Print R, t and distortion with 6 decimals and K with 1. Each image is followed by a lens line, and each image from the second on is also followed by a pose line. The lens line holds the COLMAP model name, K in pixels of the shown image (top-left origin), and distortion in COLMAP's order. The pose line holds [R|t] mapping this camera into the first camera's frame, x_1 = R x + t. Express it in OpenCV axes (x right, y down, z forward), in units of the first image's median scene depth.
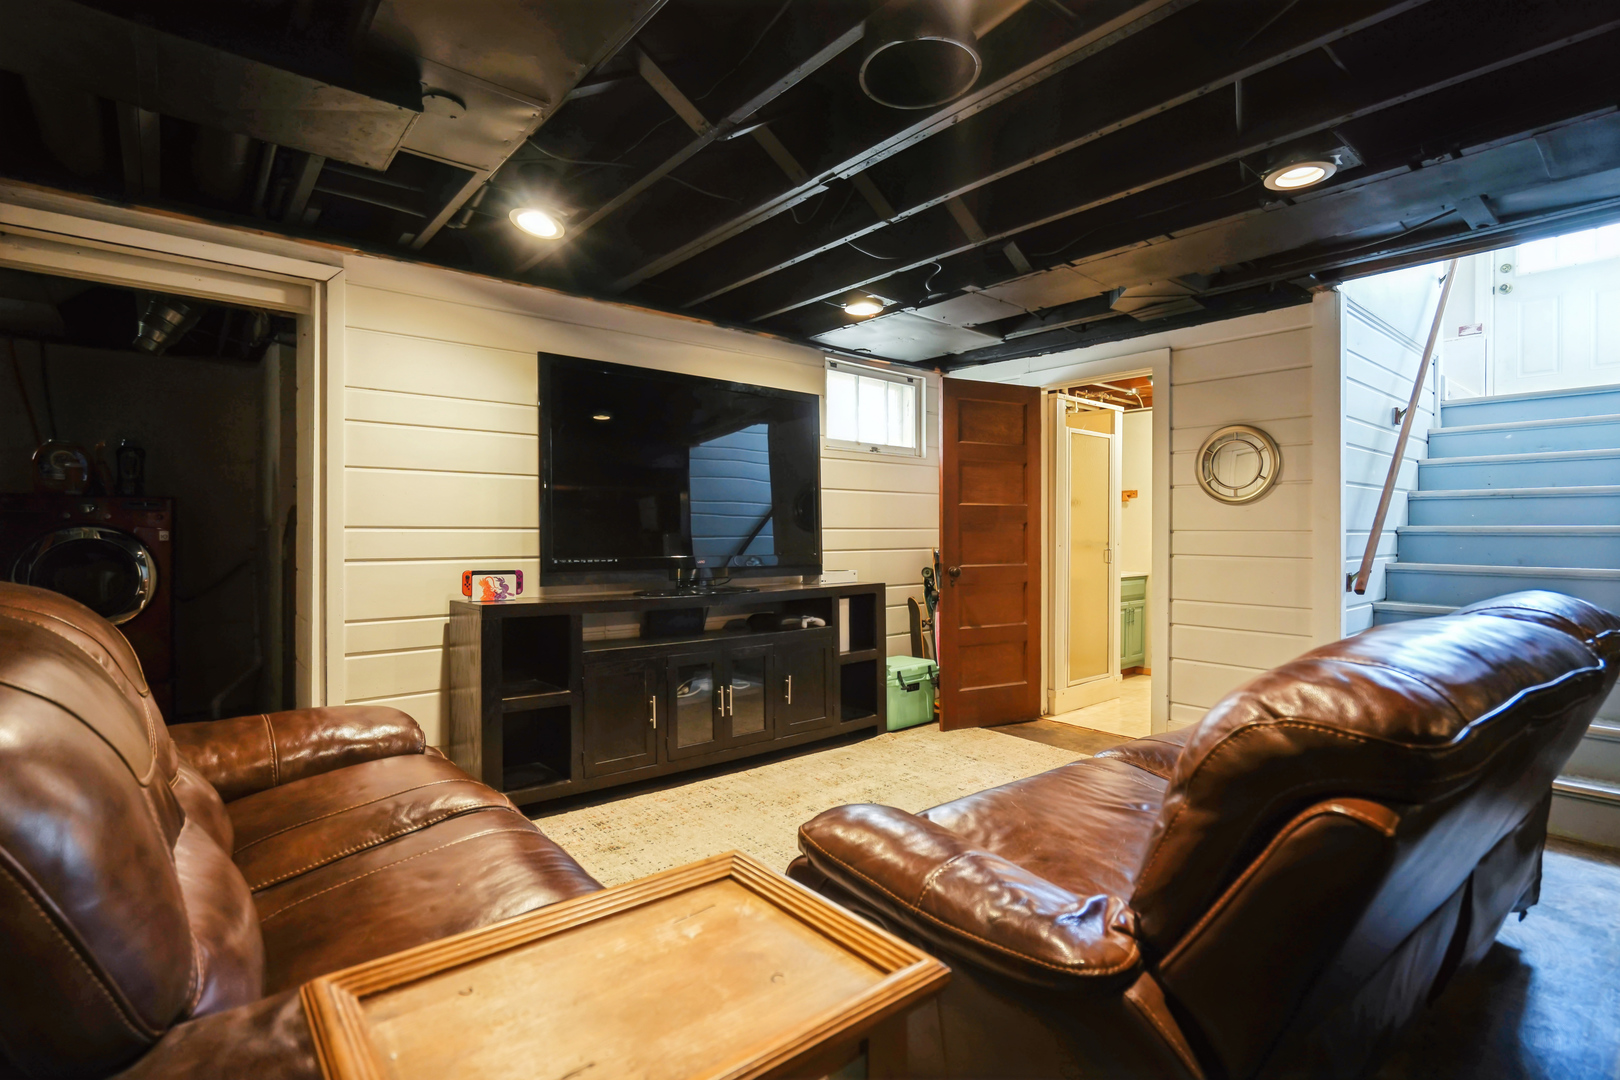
lens RADIAL K [[774.2, 0, 813.4], [0, 774.2, 540.1], [0, 0, 1]] dist [0.003757, 0.000561]
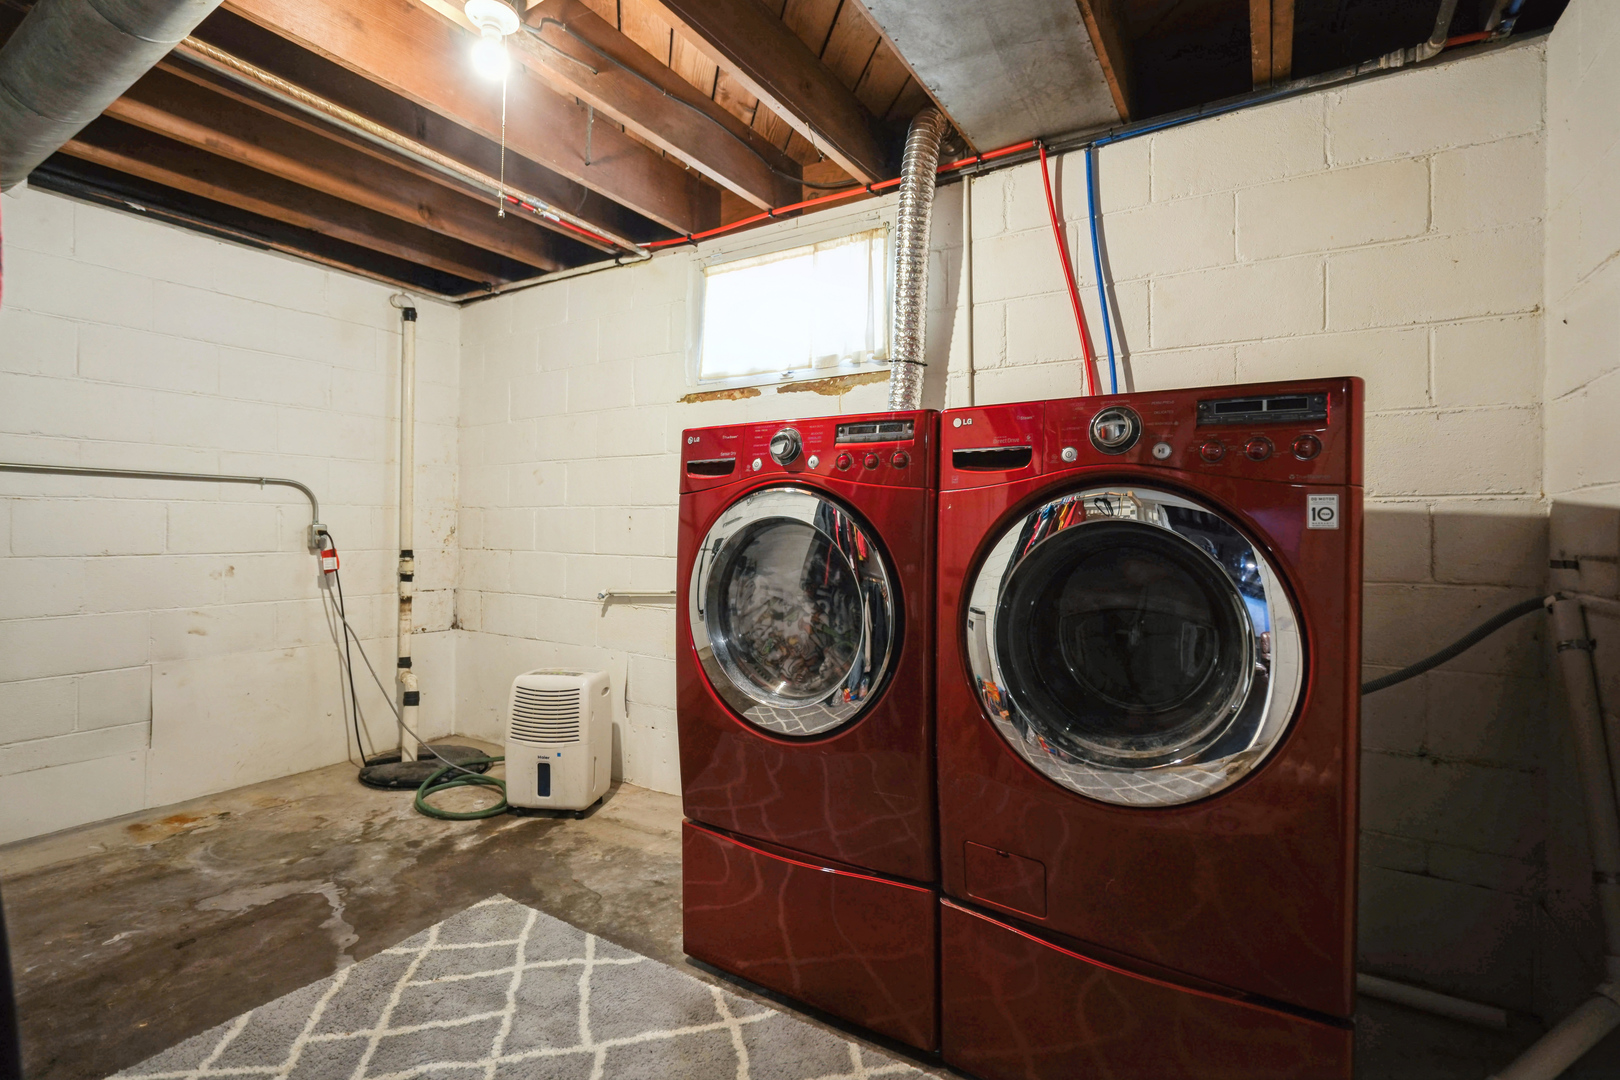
lens RADIAL K [[746.2, 0, 812.5], [0, 746.2, 535.1], [0, 0, 1]] dist [-0.000101, -0.000009]
pose [[0.303305, 0.009448, -0.952847, -0.611092], [-0.018708, 0.999817, 0.003959, 0.005522], [0.952710, 0.016626, 0.303427, 0.712459]]
